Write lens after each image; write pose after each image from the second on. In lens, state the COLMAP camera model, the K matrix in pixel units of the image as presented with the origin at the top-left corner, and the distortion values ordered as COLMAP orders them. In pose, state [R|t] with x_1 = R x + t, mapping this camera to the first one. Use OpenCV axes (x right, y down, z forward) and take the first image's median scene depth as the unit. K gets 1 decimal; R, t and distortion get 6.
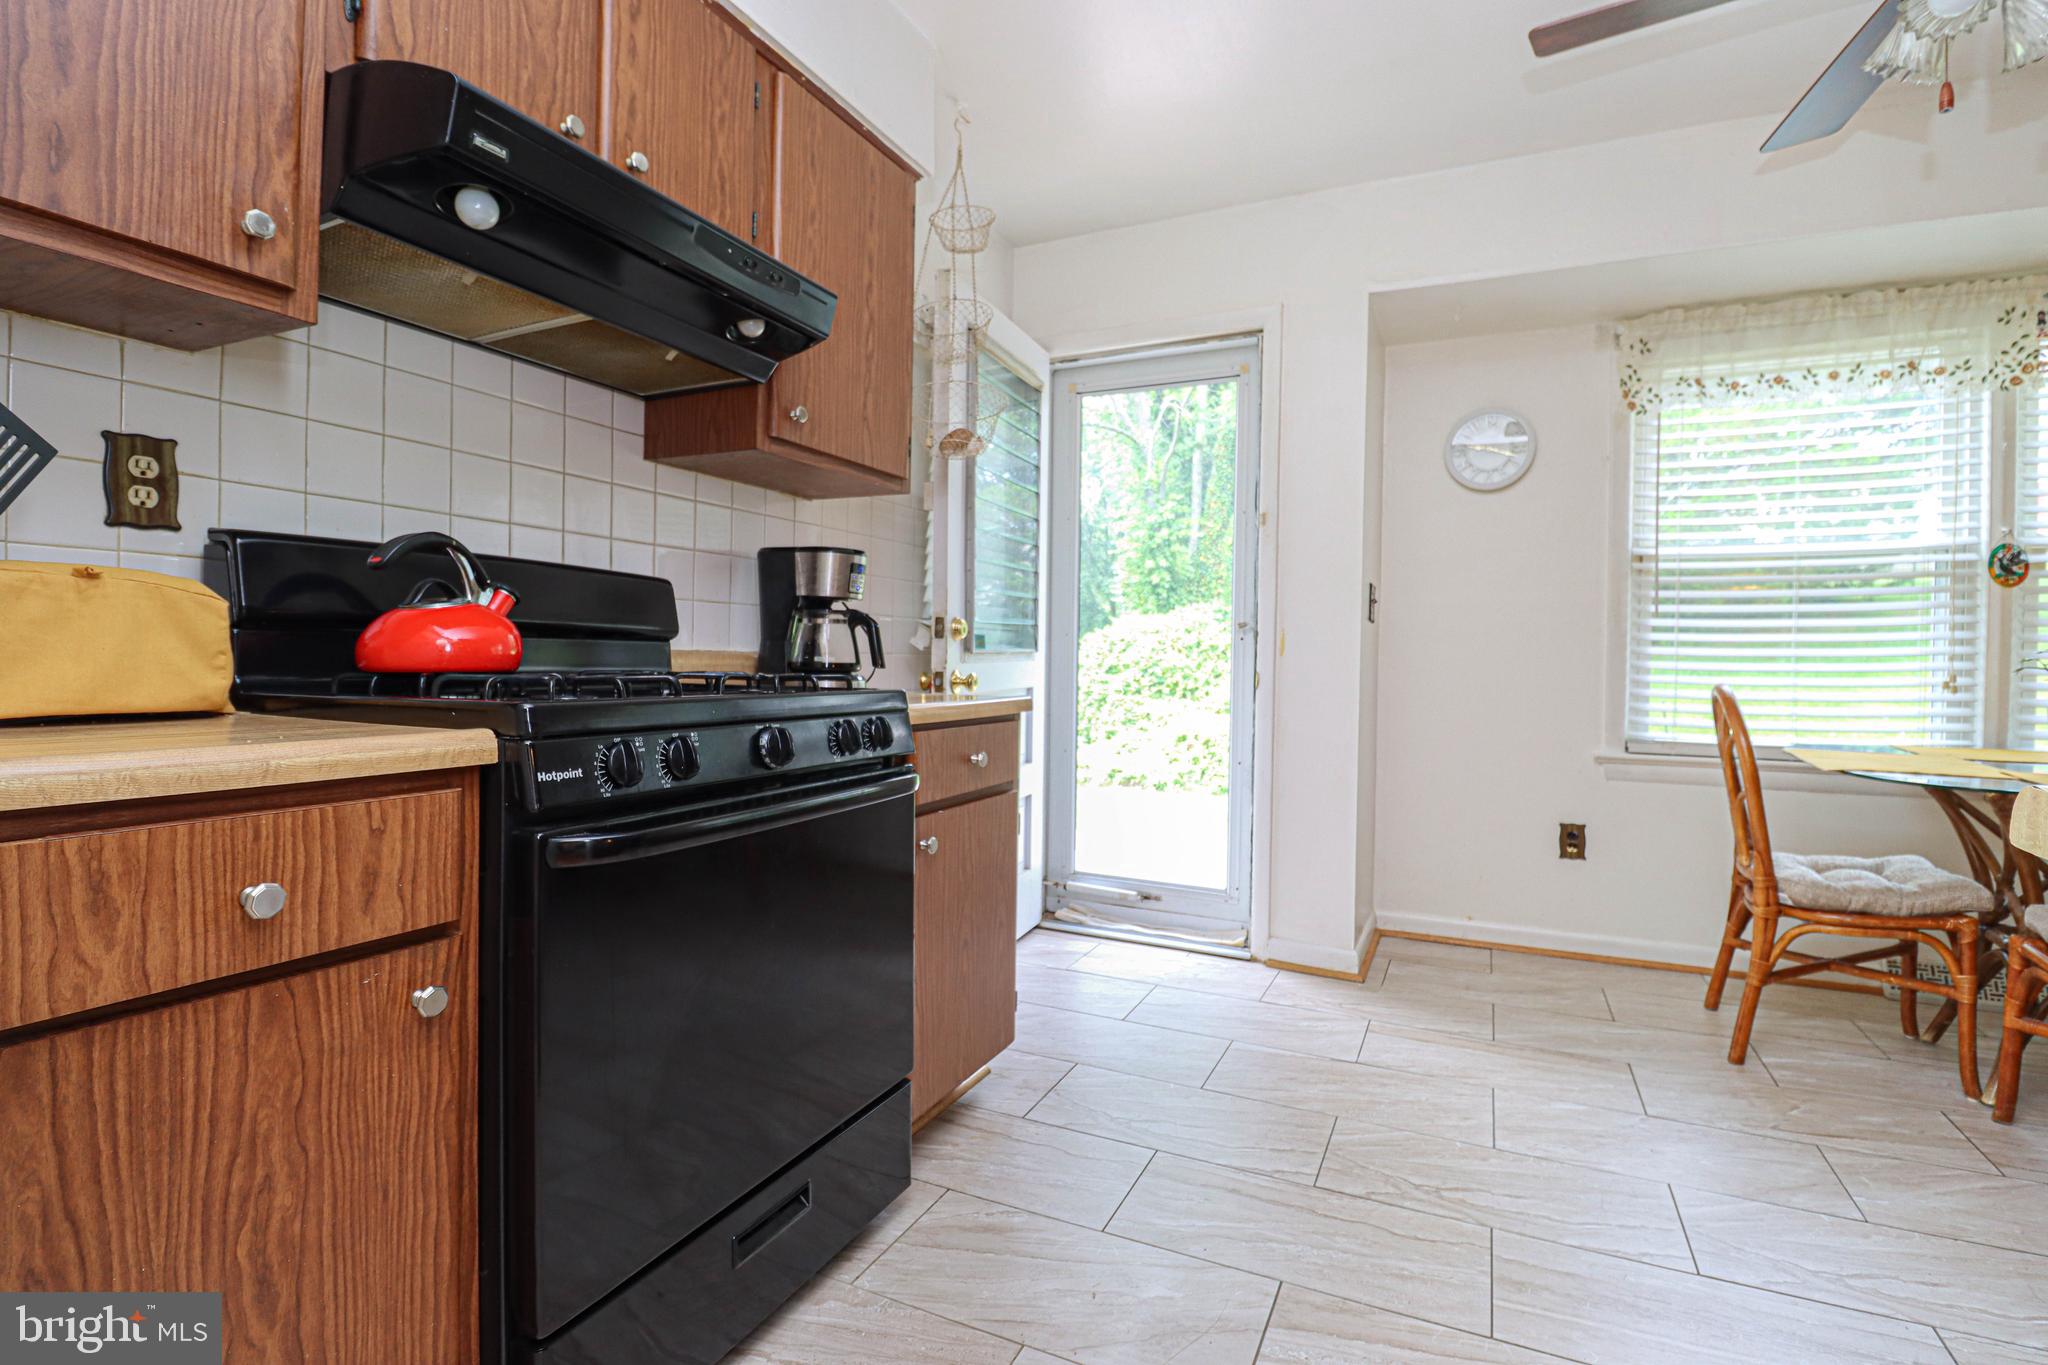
lens RADIAL K [[965.4, 0, 1018.6], [0, 965.4, 672.8], [0, 0, 1]] dist [0.003755, -0.013919]
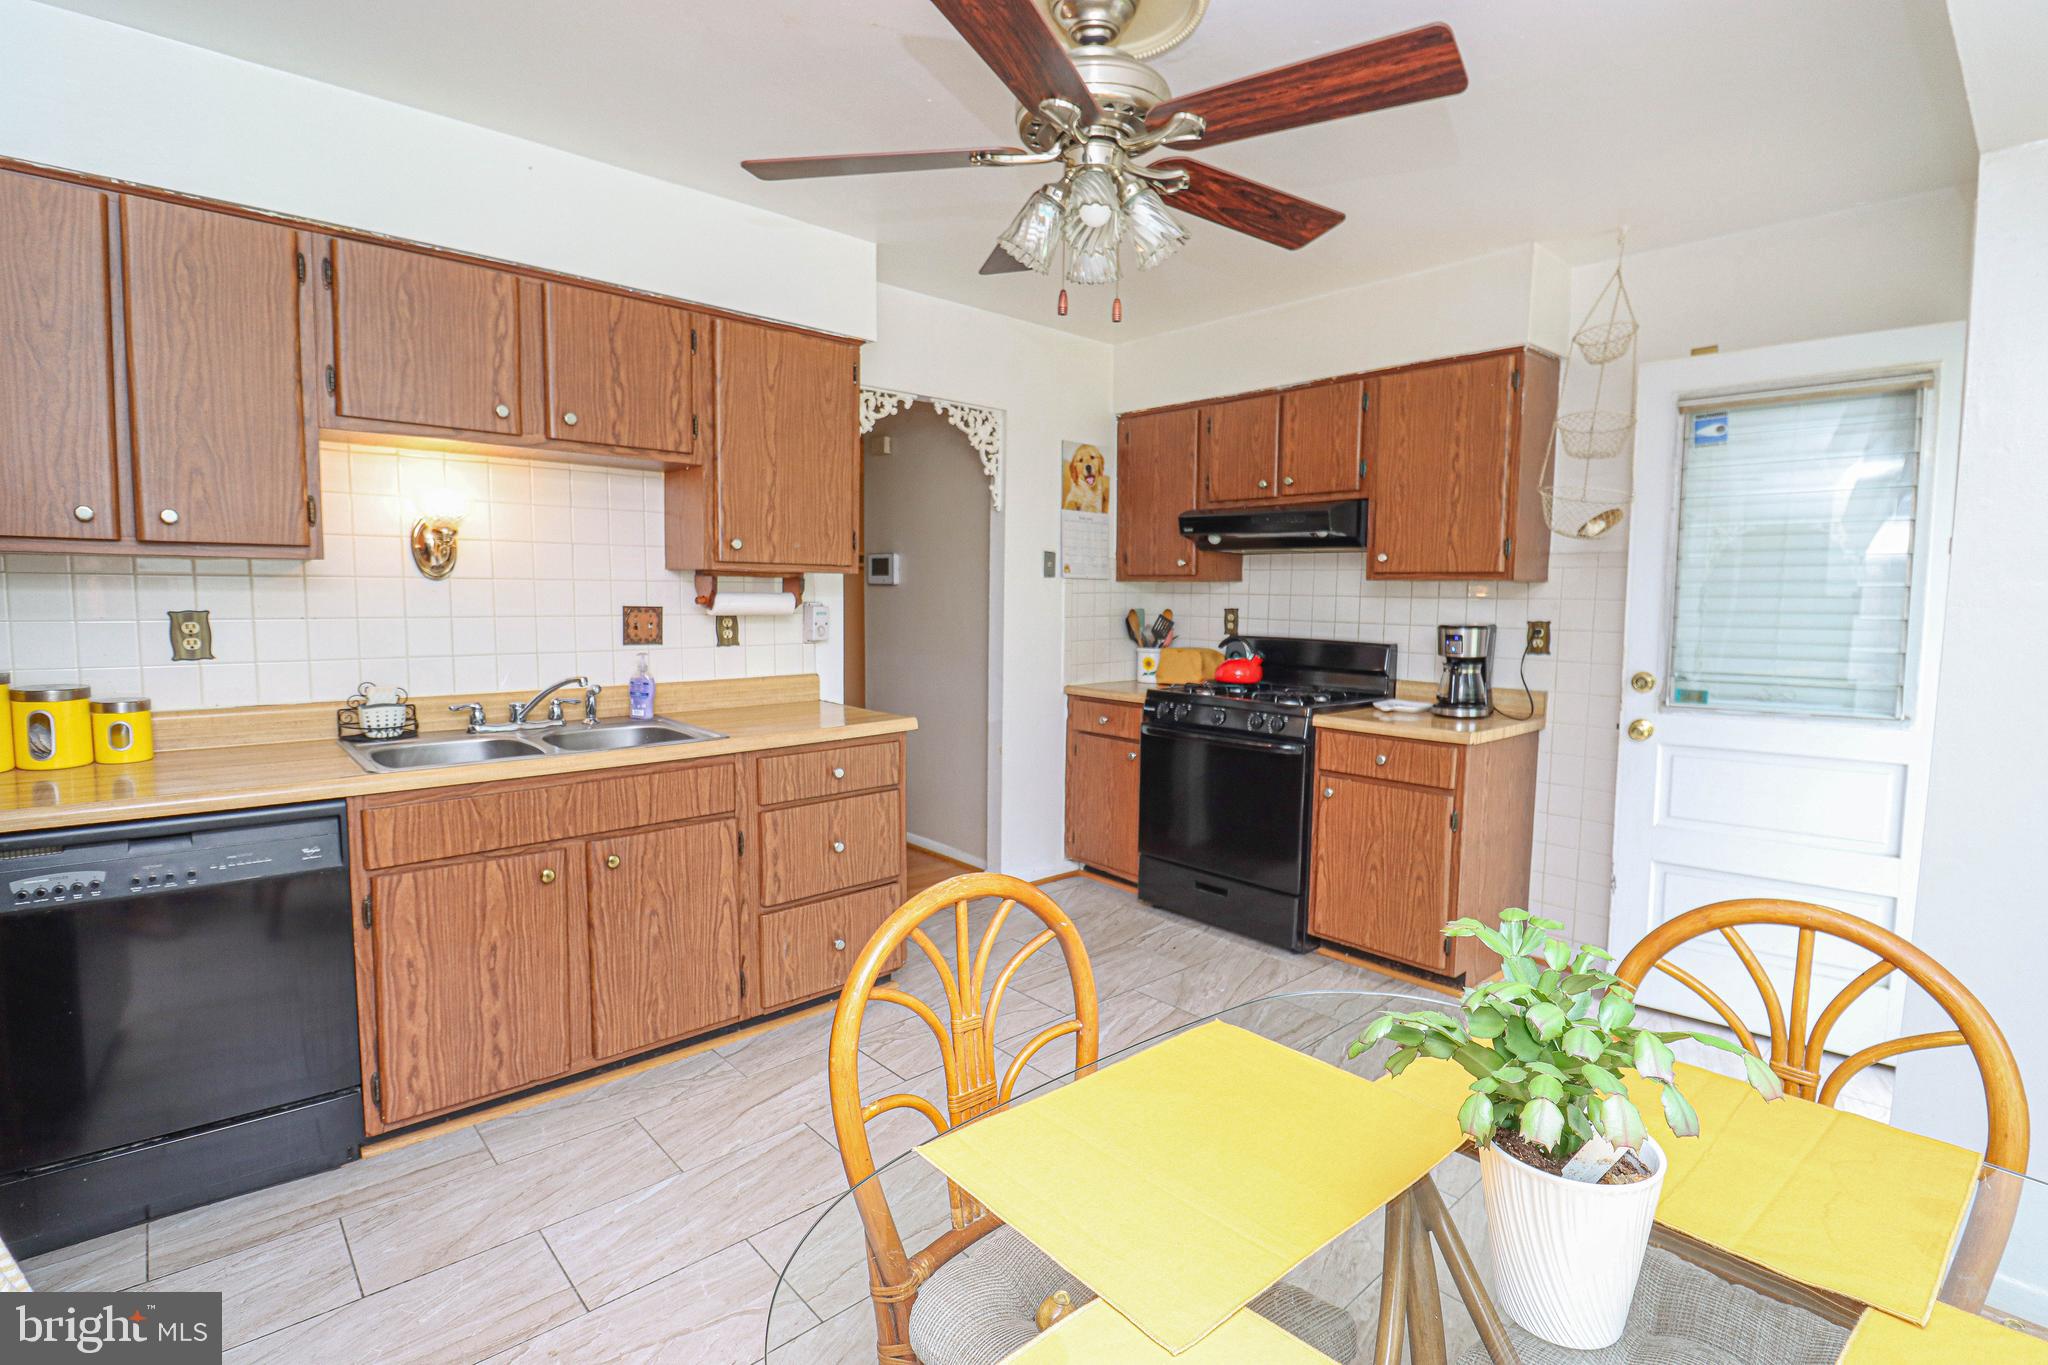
lens RADIAL K [[965.4, 0, 1010.2], [0, 965.4, 680.0], [0, 0, 1]] dist [0.003755, -0.013919]
pose [[-0.392175, 0.066907, -0.917454, 1.254850], [-0.030102, 0.995884, 0.085494, -0.123207], [0.919398, 0.061146, -0.388547, 0.771871]]
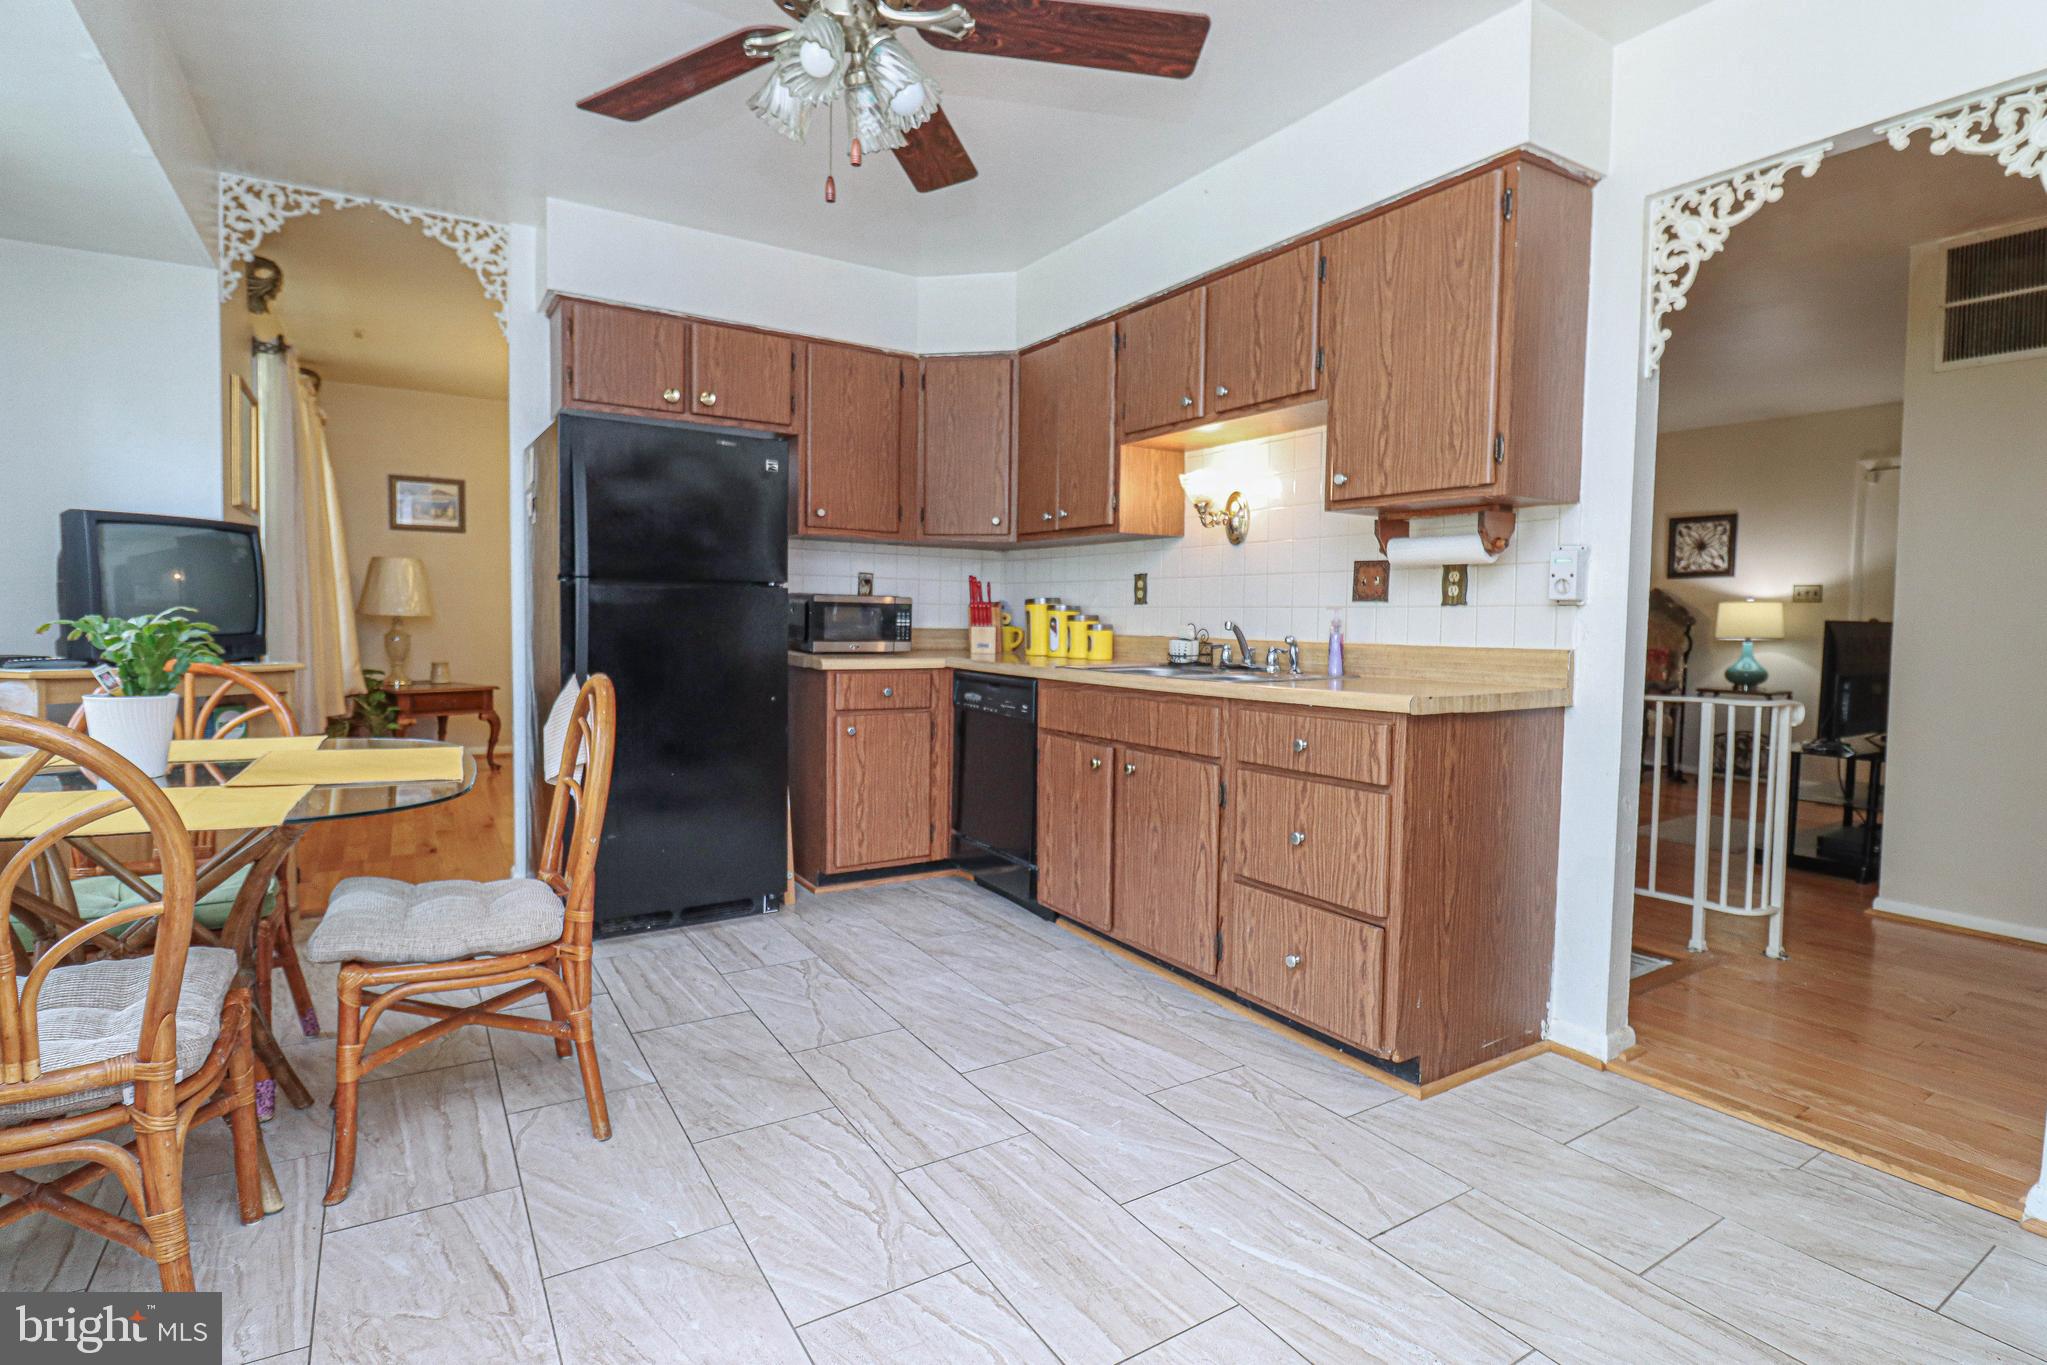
lens RADIAL K [[964.9, 0, 1044.1], [0, 964.9, 674.5], [0, 0, 1]] dist [0.003755, -0.013919]
pose [[-0.854592, -0.059739, 0.515853, 0.091267], [-0.021945, 0.996628, 0.079060, -0.048045], [-0.518837, 0.056244, -0.853021, 1.039494]]
